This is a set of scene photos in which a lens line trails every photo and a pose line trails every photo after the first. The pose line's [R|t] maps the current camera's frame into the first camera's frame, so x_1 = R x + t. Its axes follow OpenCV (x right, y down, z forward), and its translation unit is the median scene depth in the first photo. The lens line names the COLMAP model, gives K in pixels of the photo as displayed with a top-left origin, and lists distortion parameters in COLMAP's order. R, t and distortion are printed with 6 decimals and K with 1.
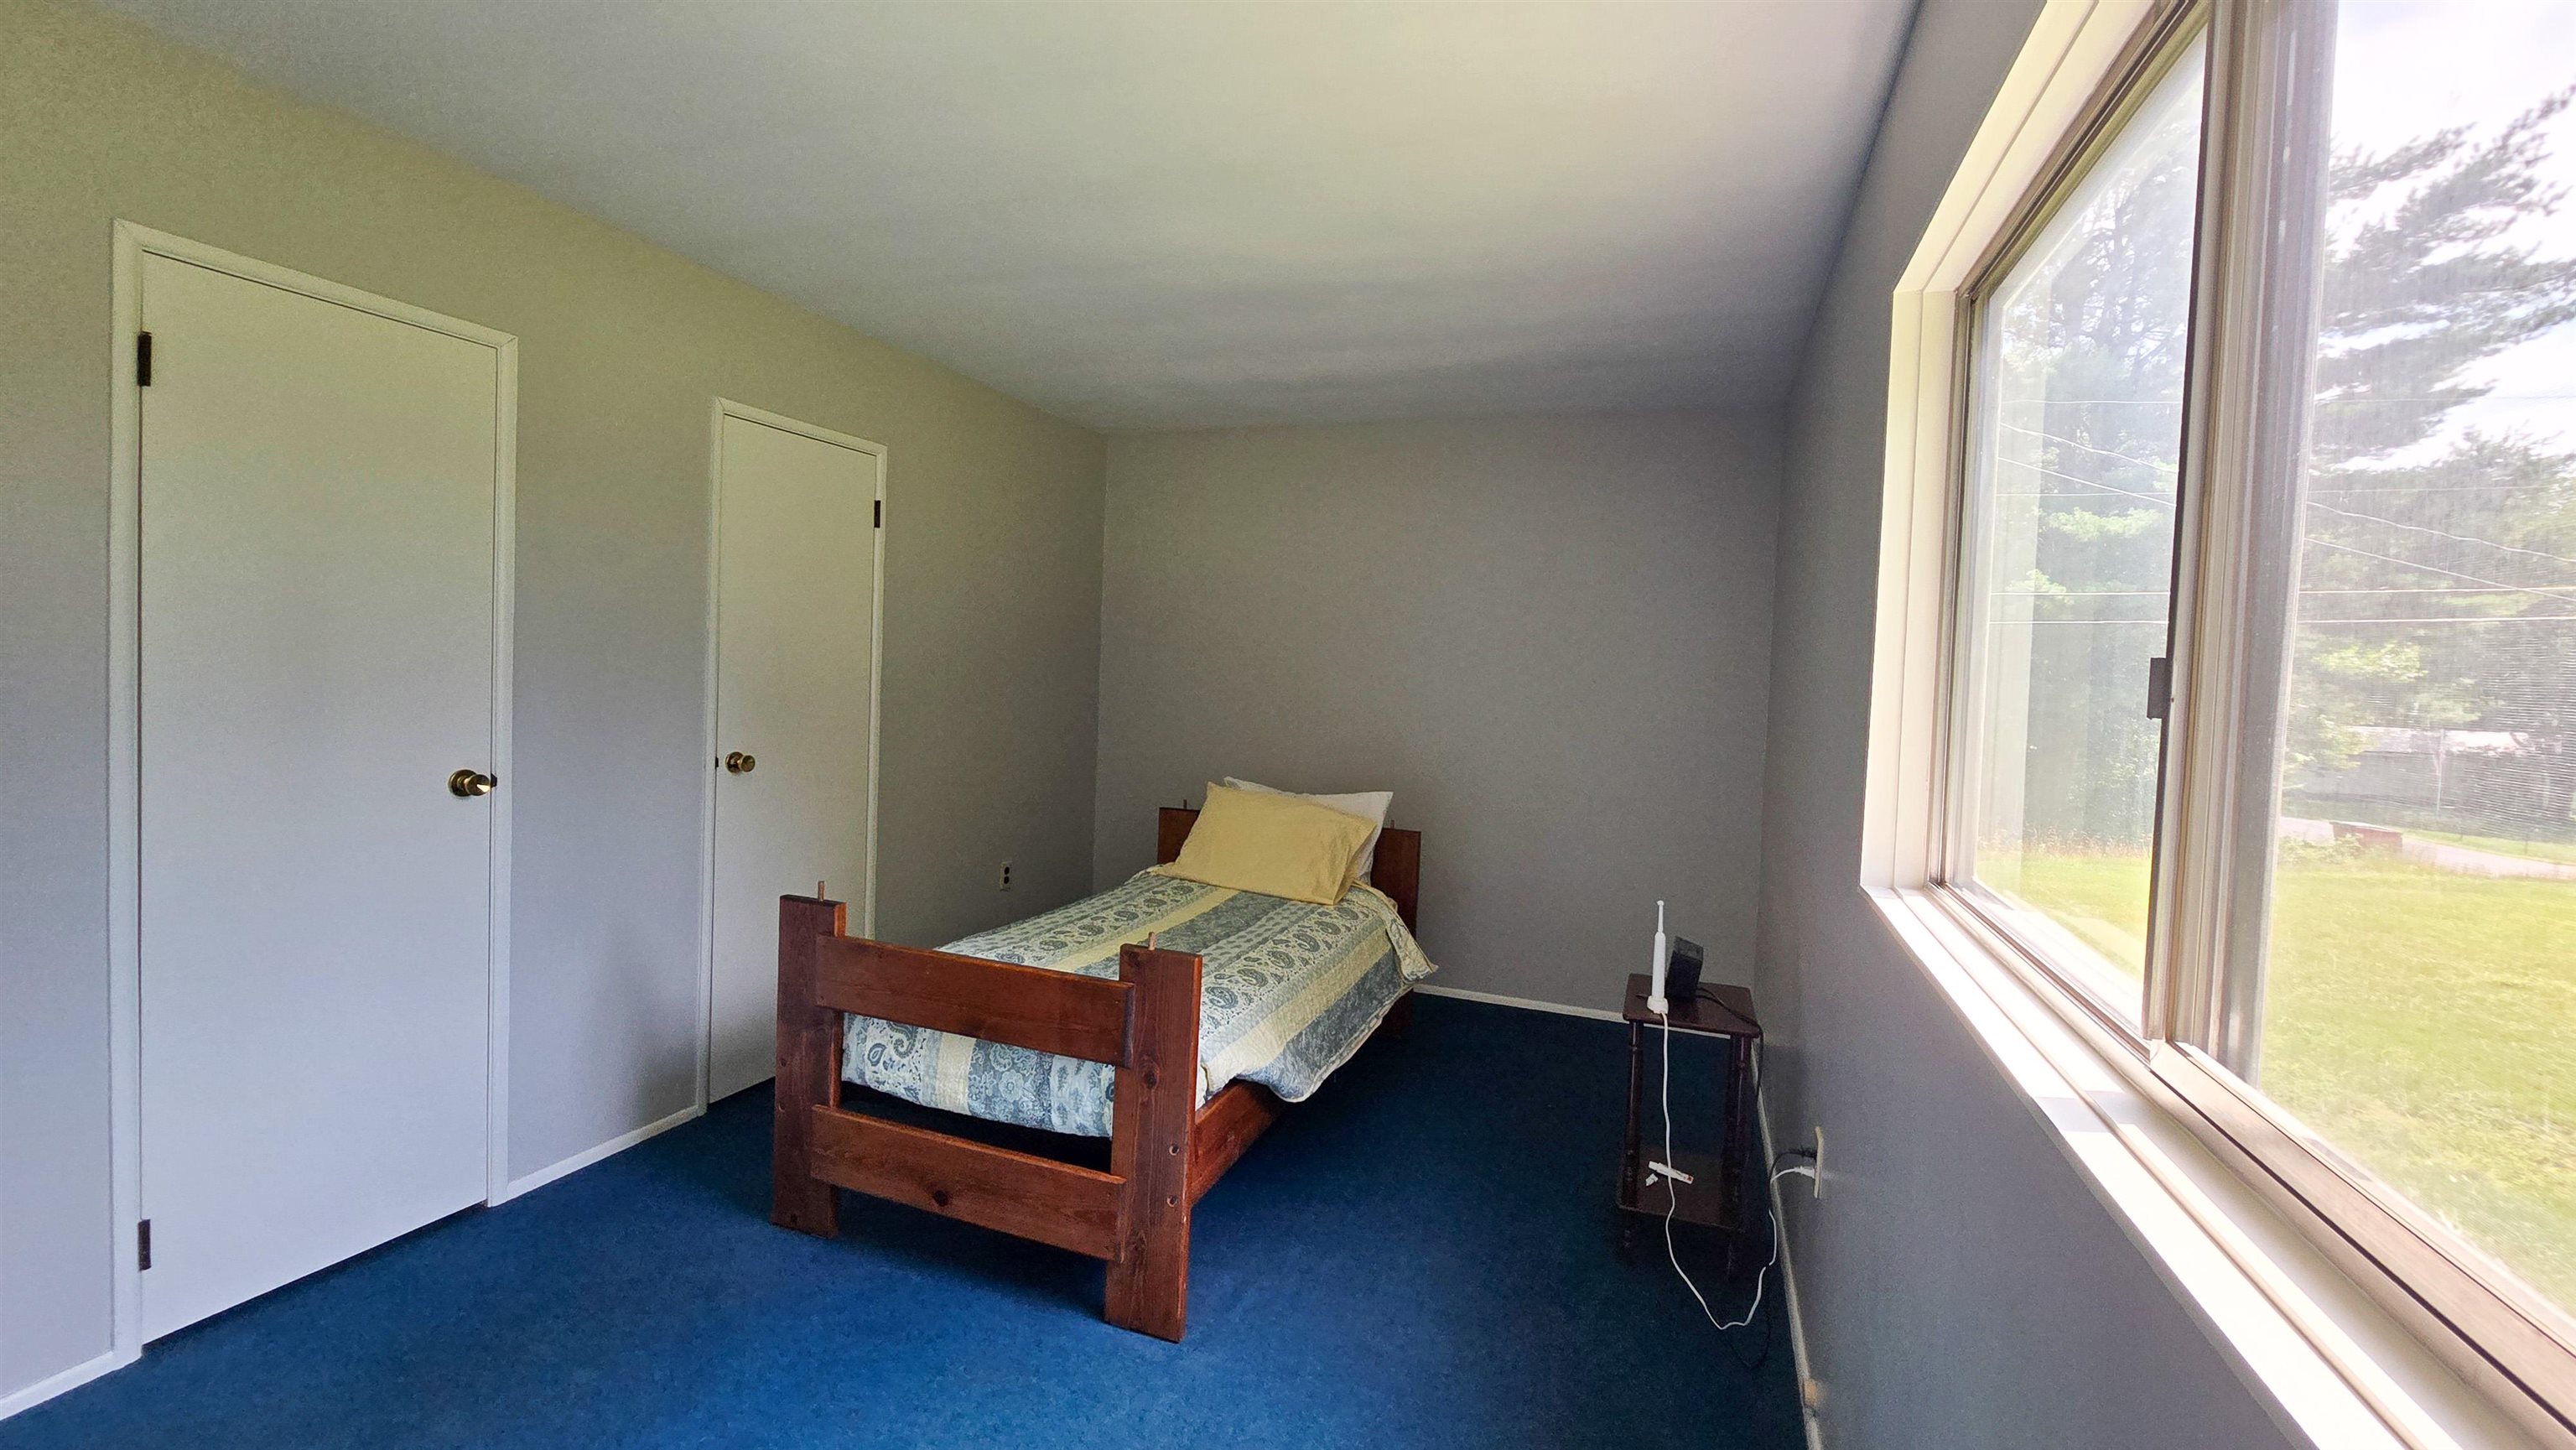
lens RADIAL K [[1076.2, 0, 1290.8], [0, 1076.2, 713.6], [0, 0, 1]] dist [0.028086, -0.000185]
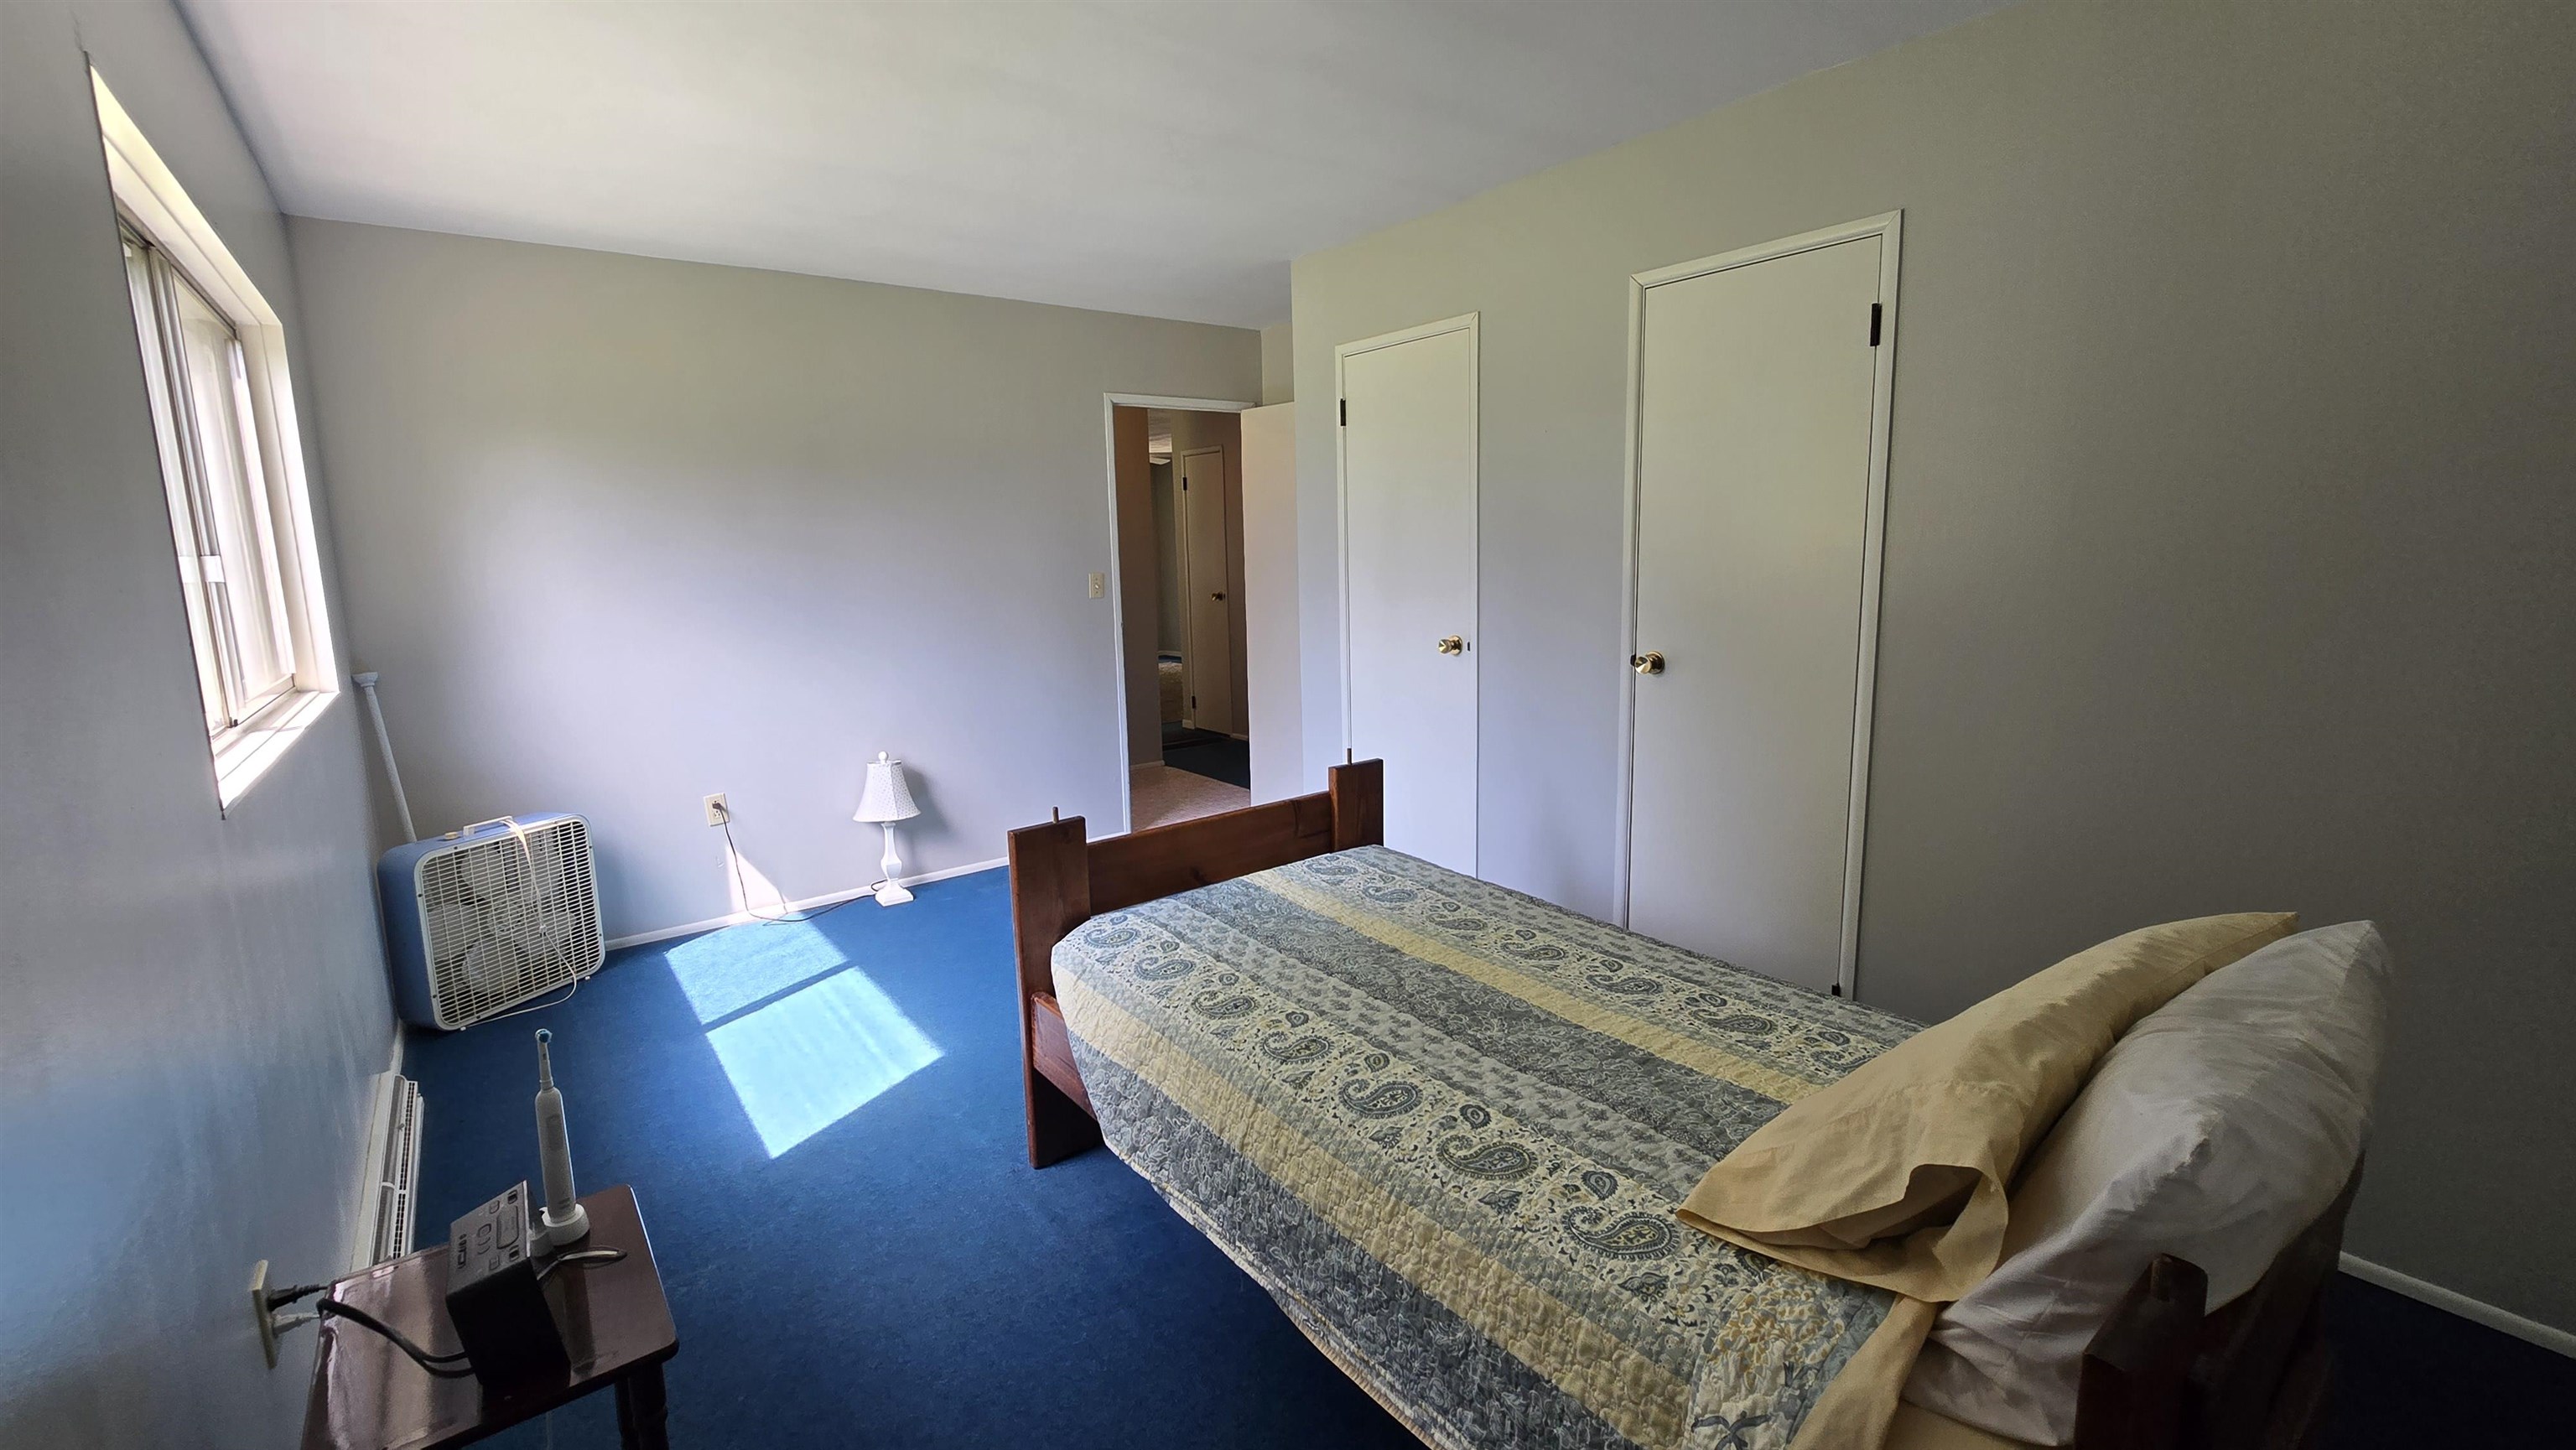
lens RADIAL K [[1076.2, 0, 1299.8], [0, 1076.2, 710.5], [0, 0, 1]] dist [0.028086, -0.000185]
pose [[-0.529120, 0.110793, -0.841283, 0.473864], [-0.036530, 0.987546, 0.153031, -0.048893], [0.847761, 0.111704, -0.518483, 1.295439]]
